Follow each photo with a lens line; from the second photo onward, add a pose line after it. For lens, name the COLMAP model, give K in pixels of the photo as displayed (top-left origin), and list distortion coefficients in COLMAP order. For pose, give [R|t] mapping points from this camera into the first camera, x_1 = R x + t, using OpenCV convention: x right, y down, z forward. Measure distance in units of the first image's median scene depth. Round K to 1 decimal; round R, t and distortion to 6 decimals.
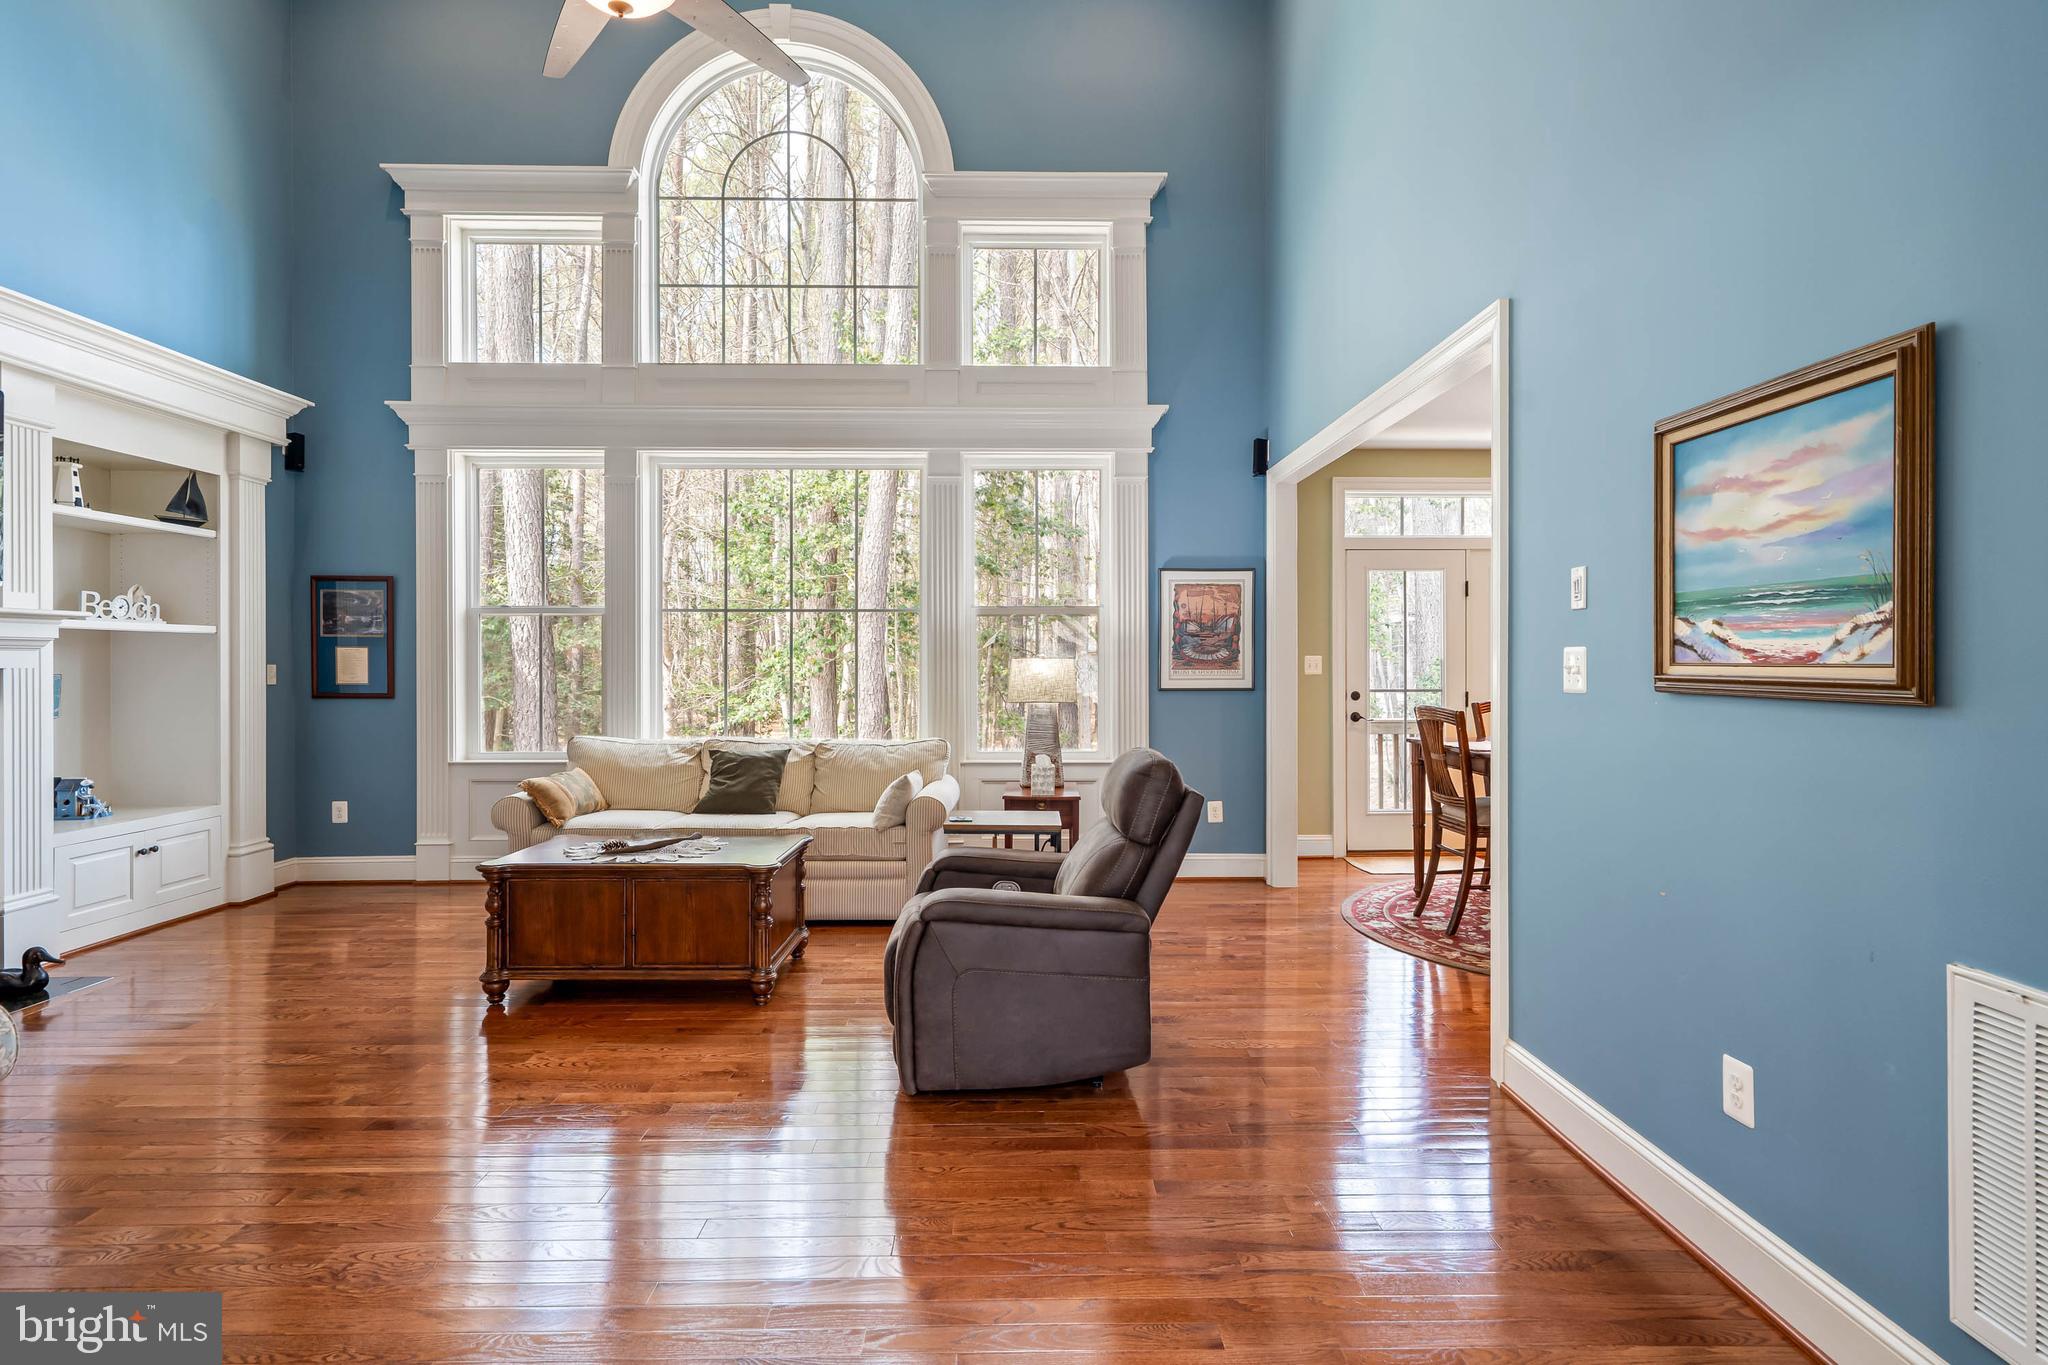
lens RADIAL K [[1057.5, 0, 1032.3], [0, 1057.5, 664.0], [0, 0, 1]] dist [0.002777, 0.001147]
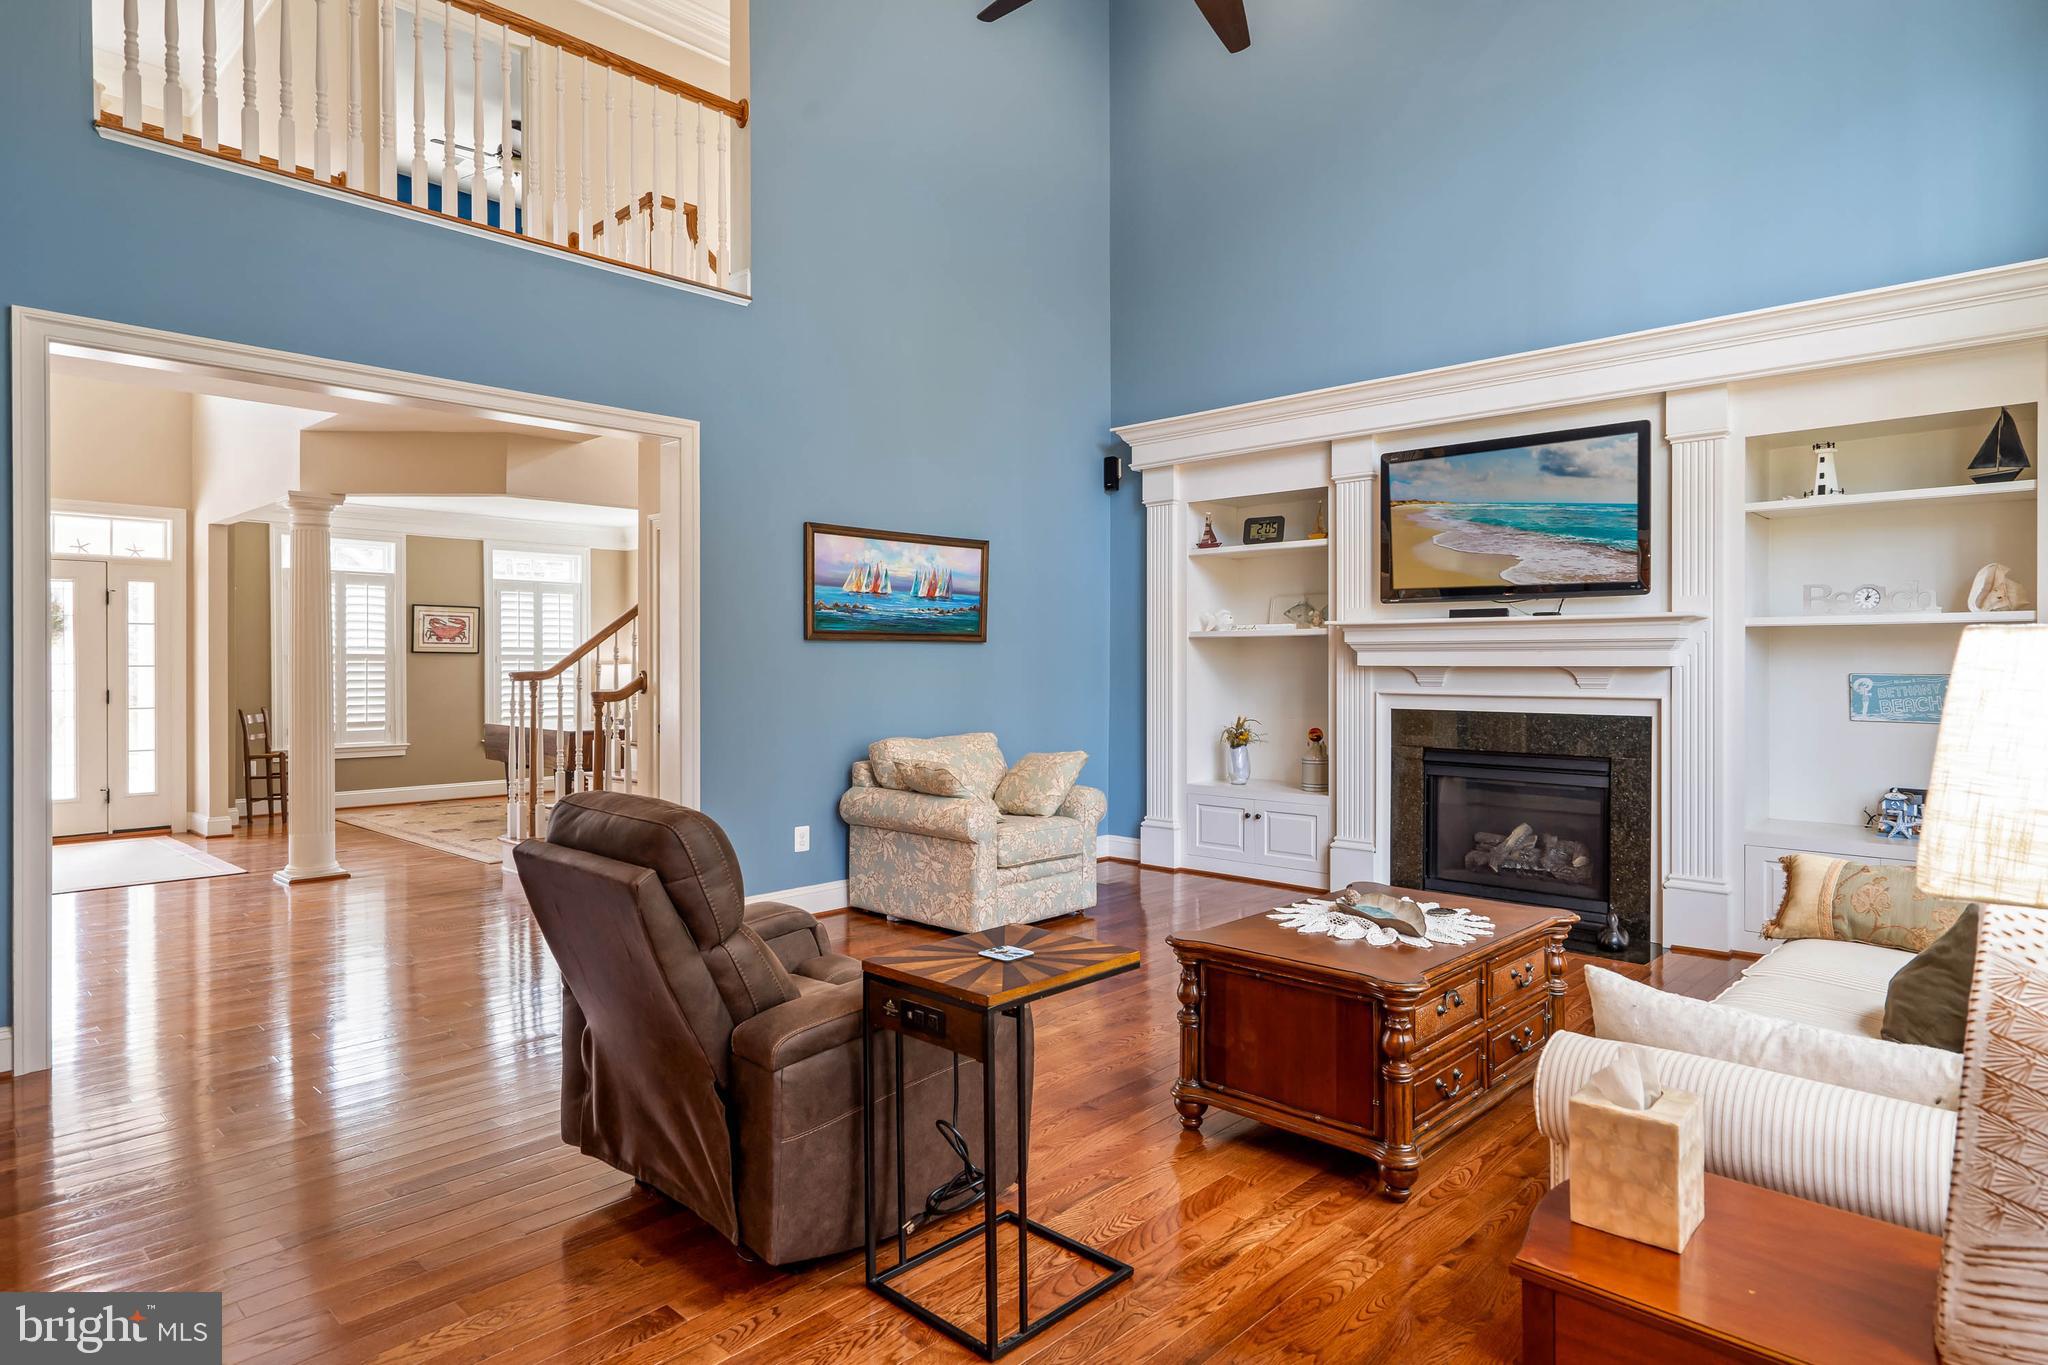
lens RADIAL K [[1152.9, 0, 1019.9], [0, 1152.9, 669.5], [0, 0, 1]] dist [0.000591, 0.000835]
pose [[-0.702830, 0.004932, -0.711340, 0.273959], [0.000174, 0.999977, 0.006762, -0.000810], [0.711357, 0.004629, -0.702815, 1.028450]]
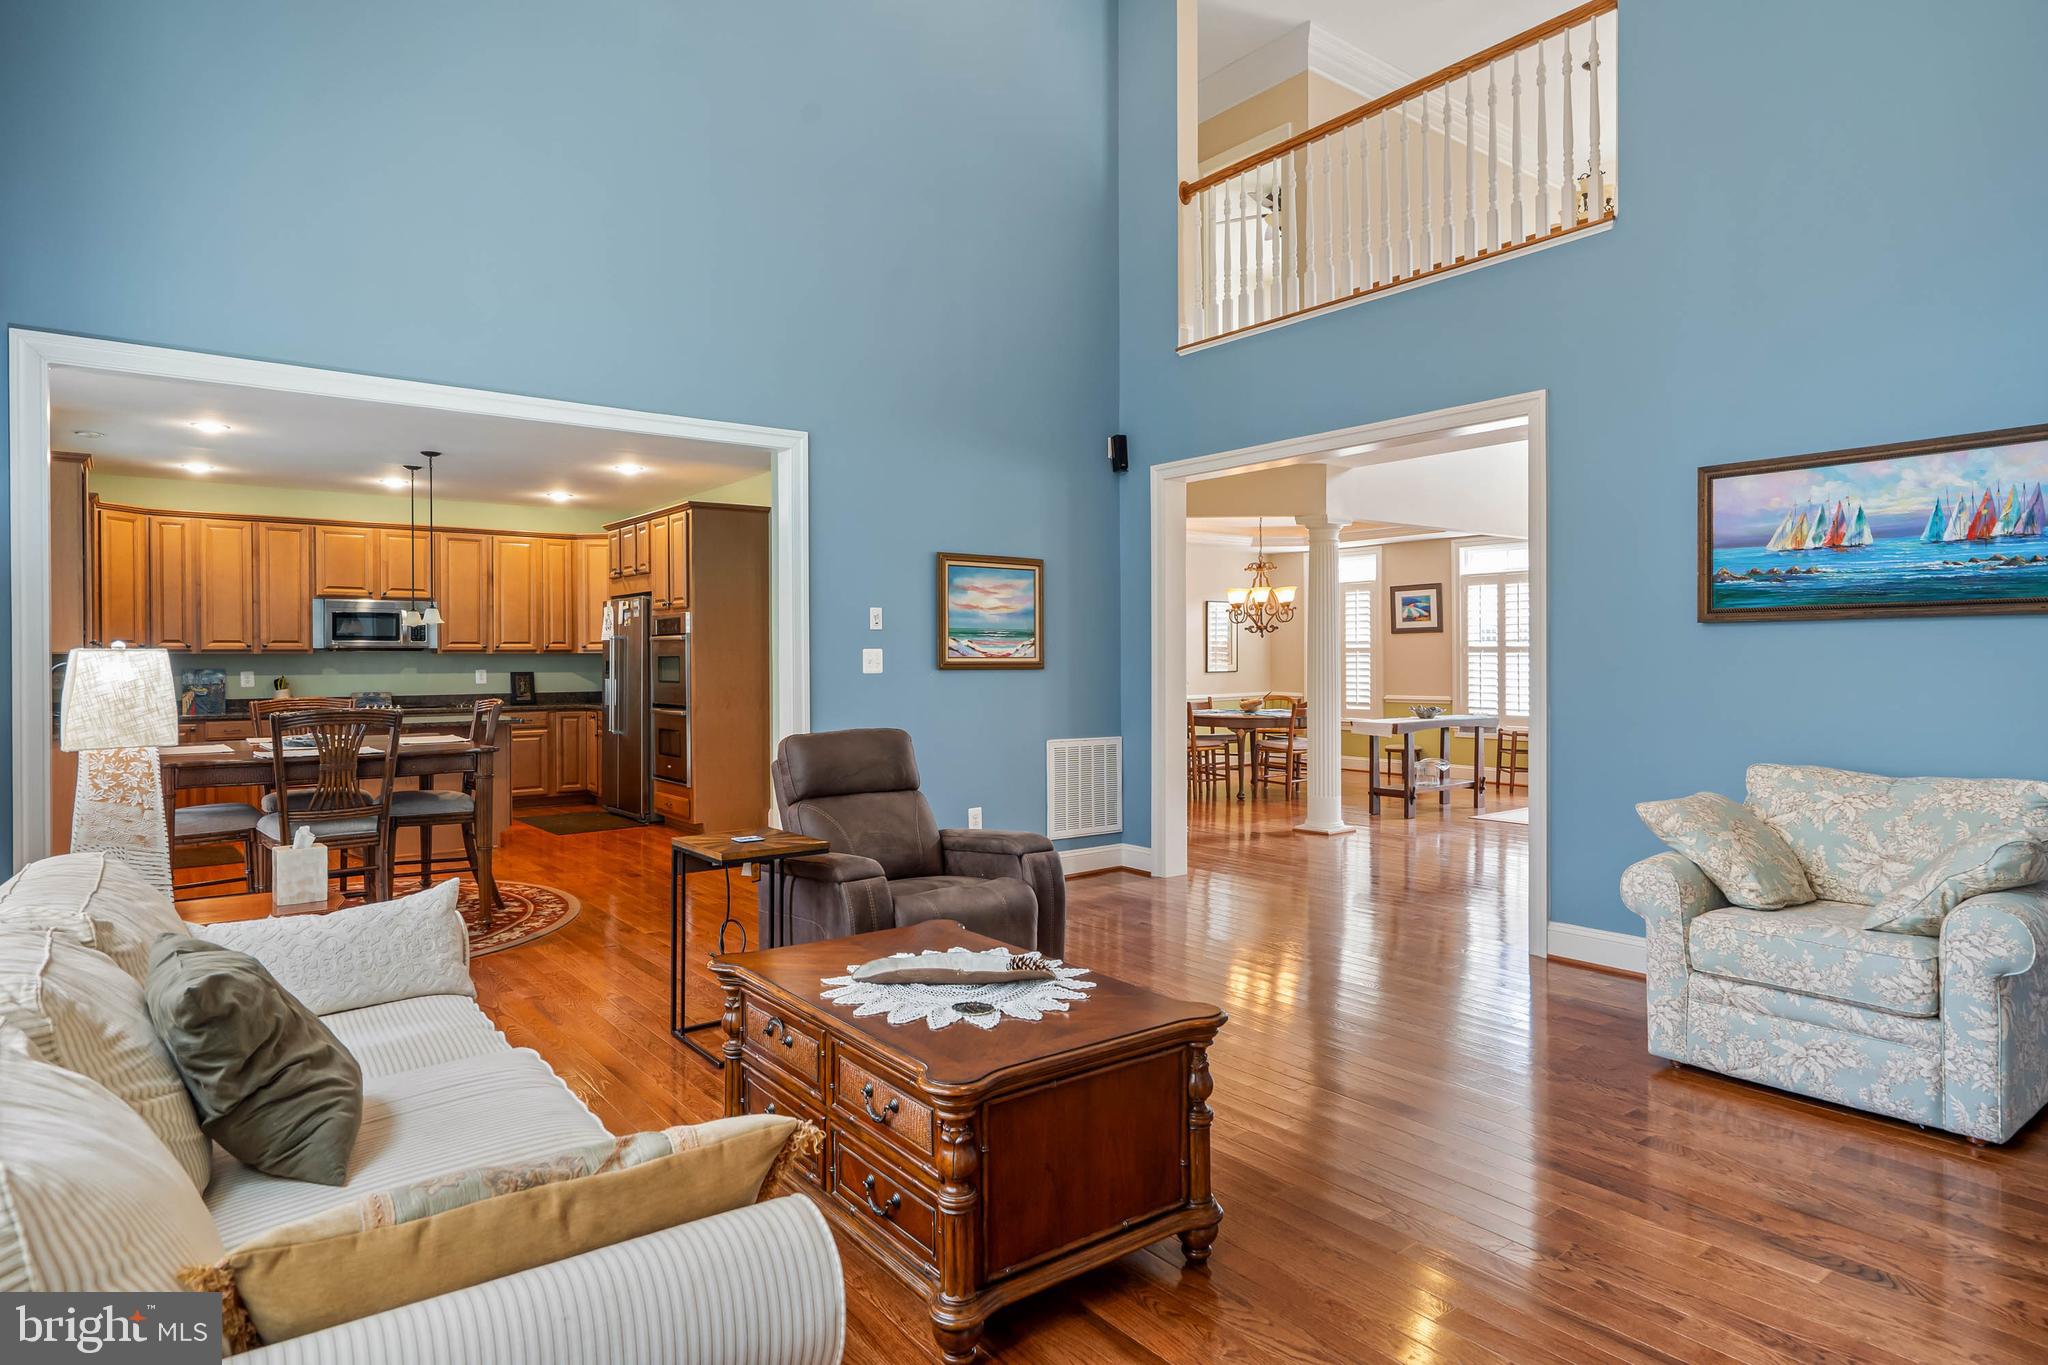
lens RADIAL K [[1162.3, 0, 1031.8], [0, 1162.3, 644.1], [0, 0, 1]] dist [0.003910, 0.001026]
pose [[-0.598573, 0.012677, 0.800968, -0.664089], [0.006755, 0.999919, -0.010778, -0.000423], [-0.801039, -0.001041, -0.598611, 1.004421]]
